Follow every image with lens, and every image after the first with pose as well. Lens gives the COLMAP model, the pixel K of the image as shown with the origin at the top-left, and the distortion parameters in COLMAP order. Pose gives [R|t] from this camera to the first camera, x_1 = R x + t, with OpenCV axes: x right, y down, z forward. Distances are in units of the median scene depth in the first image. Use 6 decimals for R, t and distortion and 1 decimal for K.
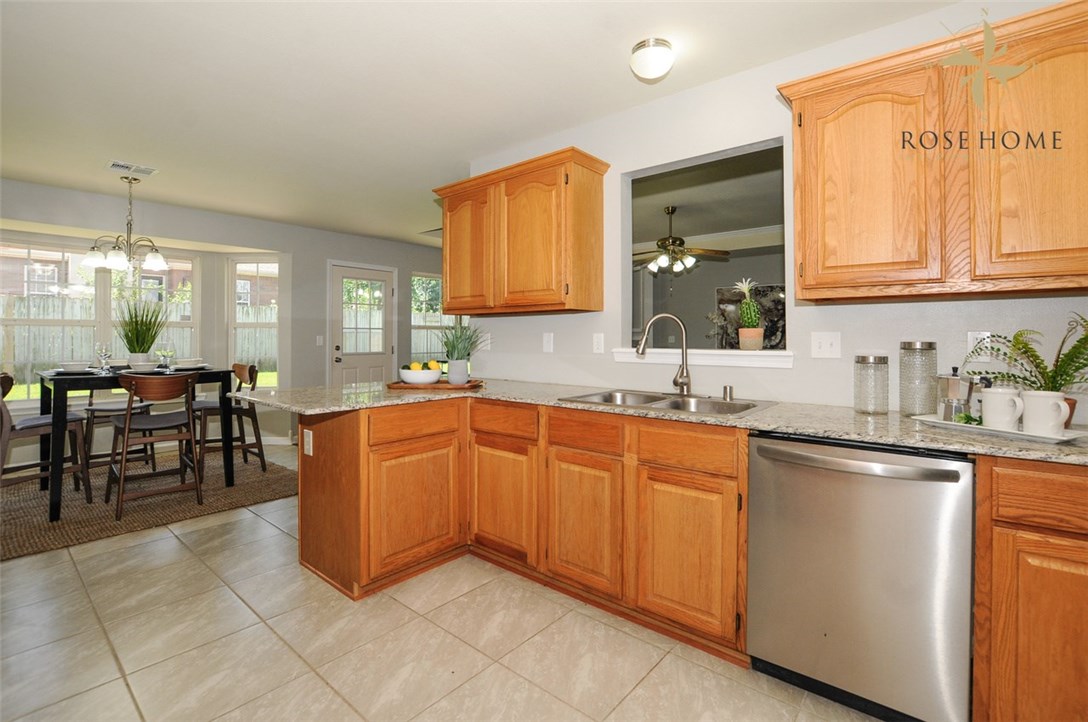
lens RADIAL K [[491.8, 0, 546.6], [0, 491.8, 333.3], [0, 0, 1]] dist [-0.023072, 0.000379]
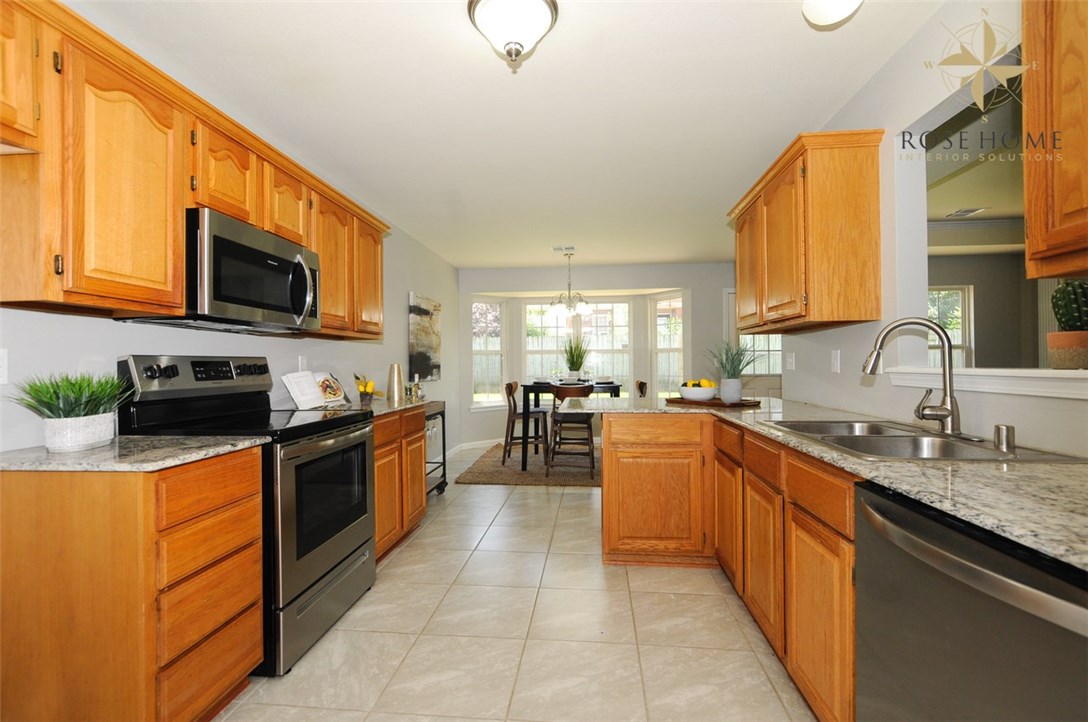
lens RADIAL K [[493.0, 0, 564.5], [0, 493.0, 359.6], [0, 0, 1]] dist [-0.001460, 0.023883]
pose [[0.572852, -0.010282, -0.819595, 0.441082], [0.013262, 0.999907, -0.003275, 0.012402], [0.819552, -0.008993, 0.572934, 0.129722]]
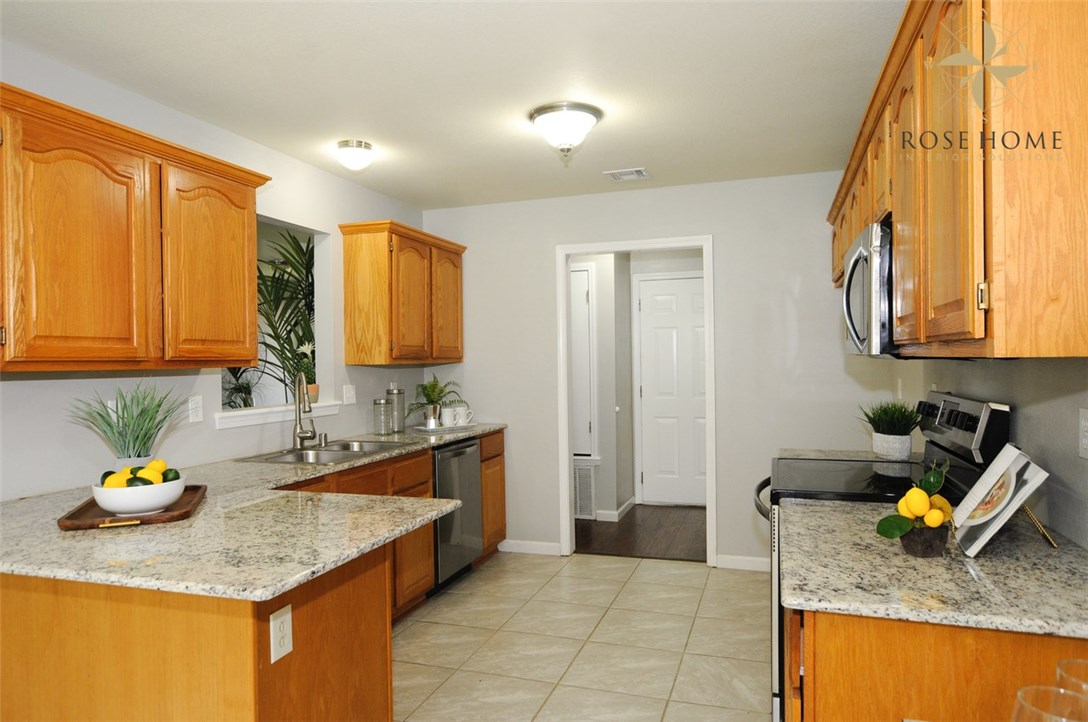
lens RADIAL K [[686.0, 0, 544.0], [0, 686.0, 361.0], [0, 0, 1]] dist [-0.004260, 0.000718]
pose [[-0.354287, 0.002980, 0.935132, -1.044068], [0.010831, 0.999941, 0.000917, -0.047585], [-0.935074, 0.010454, -0.354298, 0.829006]]
